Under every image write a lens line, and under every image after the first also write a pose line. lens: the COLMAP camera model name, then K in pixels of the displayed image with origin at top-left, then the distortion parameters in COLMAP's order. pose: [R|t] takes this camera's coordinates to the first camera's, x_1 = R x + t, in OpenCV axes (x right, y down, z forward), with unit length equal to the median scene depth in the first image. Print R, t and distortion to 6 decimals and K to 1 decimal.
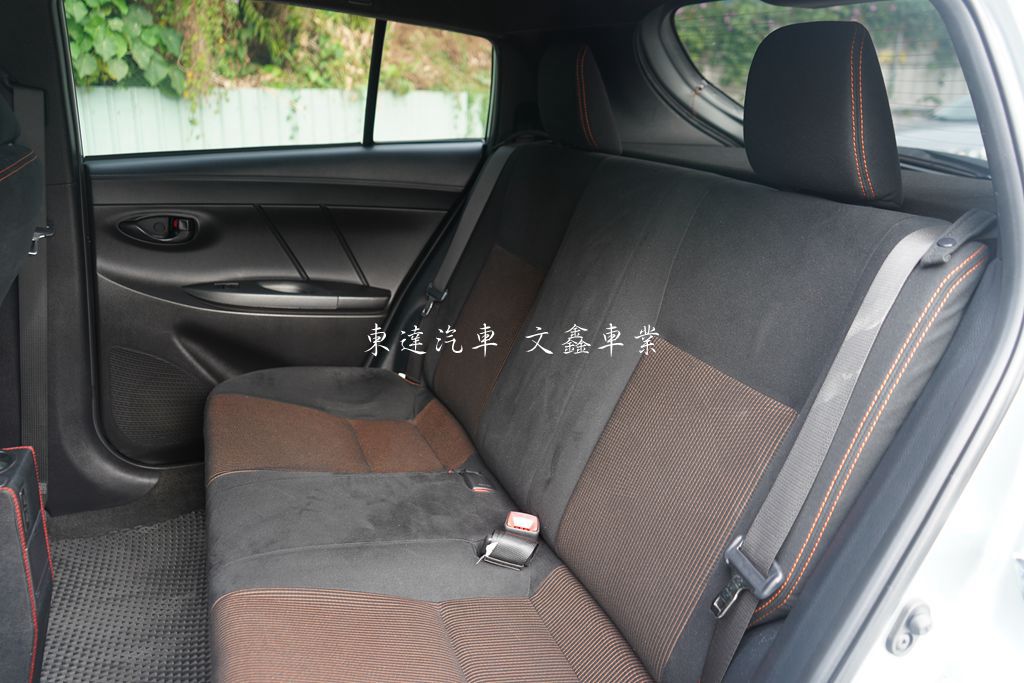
lens RADIAL K [[825.0, 0, 516.0], [0, 825.0, 335.1], [0, 0, 1]] dist [-0.011219, 0.013220]
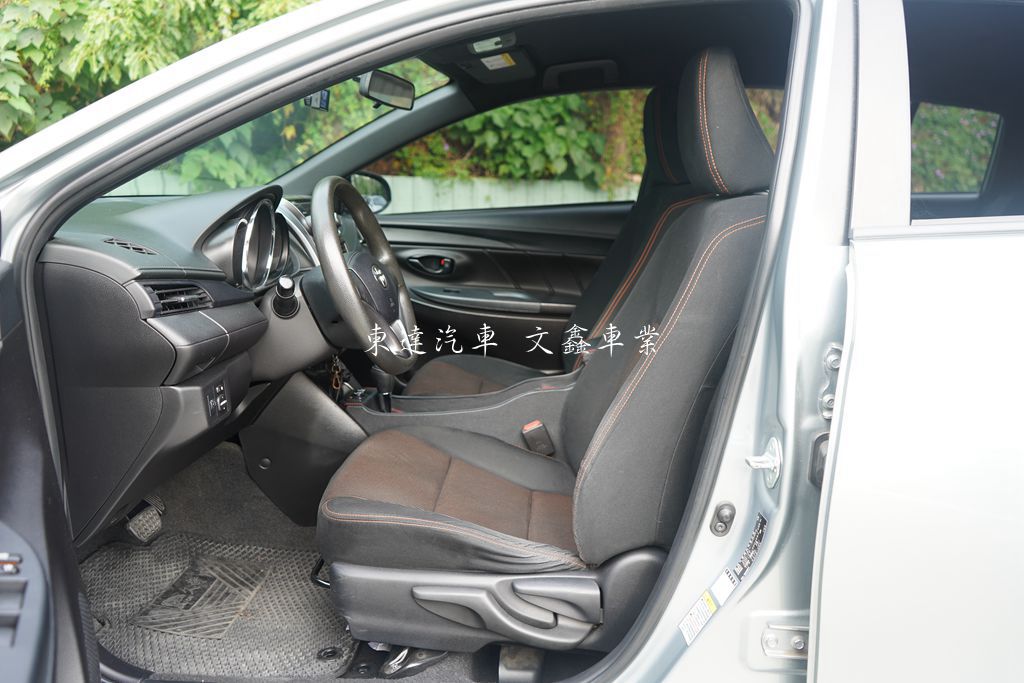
lens RADIAL K [[825.0, 0, 520.9], [0, 825.0, 335.0], [0, 0, 1]] dist [-0.011219, 0.013220]
pose [[0.927461, 0.062581, -0.368646, -0.065950], [-0.106743, 0.989181, -0.100630, 0.057896], [0.358360, 0.132681, 0.924107, -0.127483]]
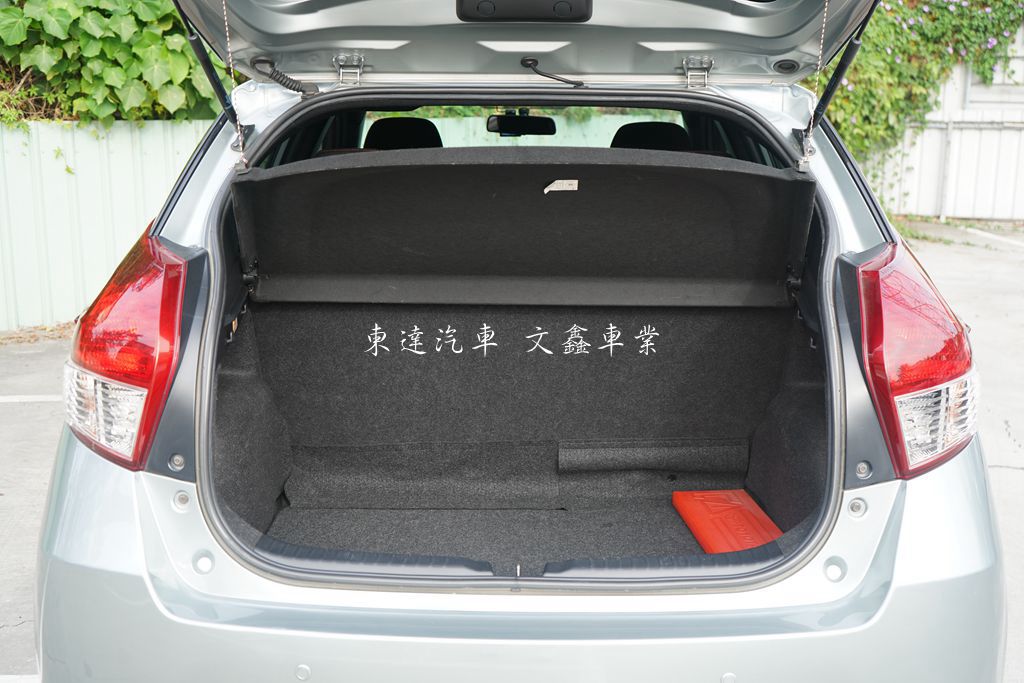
lens RADIAL K [[1174.0, 0, 516.7], [0, 1174.0, 339.3], [0, 0, 1]] dist [0.016611, 0.000000]
pose [[0.962148, 0.045171, -0.268758, 0.131754], [-0.066288, 0.995341, -0.070020, -0.044221], [0.264342, 0.085186, 0.960659, 0.049346]]
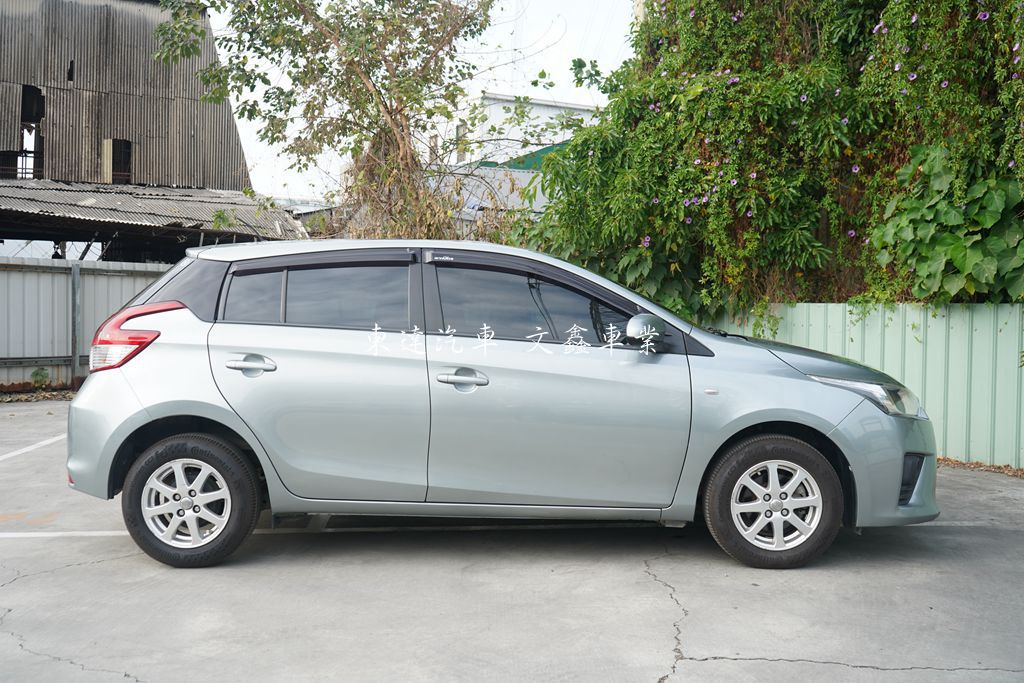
lens RADIAL K [[1033.0, 0, 514.8], [0, 1033.0, 341.4], [0, 0, 1]] dist [0.012519, 0.000000]
pose [[-0.286728, 0.011366, -0.957945, 0.813568], [-0.281258, 0.954867, 0.095514, -0.232242], [0.915795, 0.296816, -0.270590, 0.879884]]
